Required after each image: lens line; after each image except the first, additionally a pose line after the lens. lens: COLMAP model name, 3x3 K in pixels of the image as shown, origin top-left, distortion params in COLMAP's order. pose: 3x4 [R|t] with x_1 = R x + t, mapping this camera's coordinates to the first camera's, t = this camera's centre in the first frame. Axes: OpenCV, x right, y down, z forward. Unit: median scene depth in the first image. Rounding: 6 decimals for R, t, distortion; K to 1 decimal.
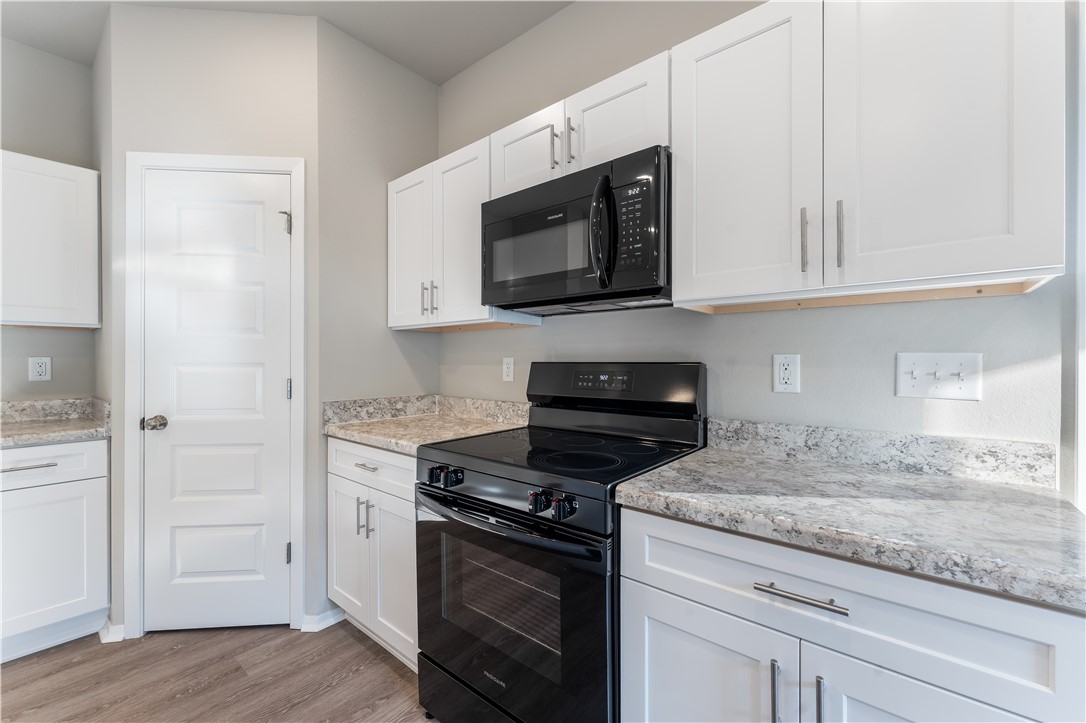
lens RADIAL K [[446.5, 0, 543.0], [0, 446.5, 361.5], [0, 0, 1]] dist [0.003066, -0.000002]
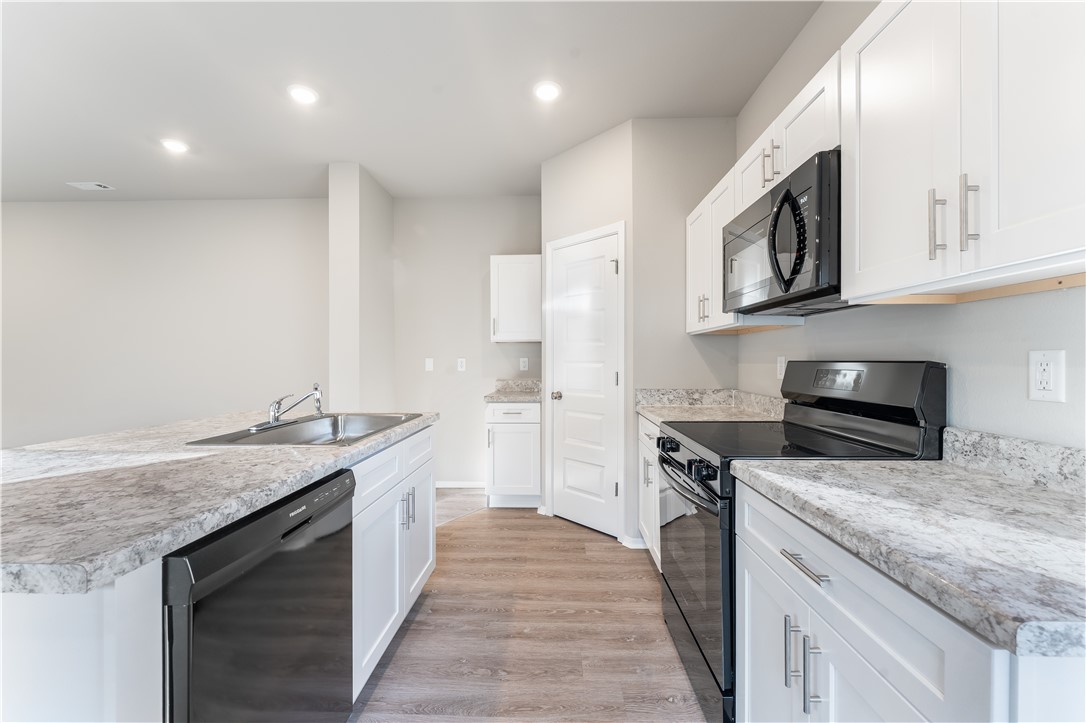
lens RADIAL K [[435.4, 0, 545.5], [0, 435.4, 362.5], [0, 0, 1]] dist [0.000949, -0.000092]
pose [[0.622675, 0.004204, -0.782469, 0.457563], [-0.000885, 0.999989, 0.004669, 0.001089], [0.782480, -0.002215, 0.622672, -0.090389]]
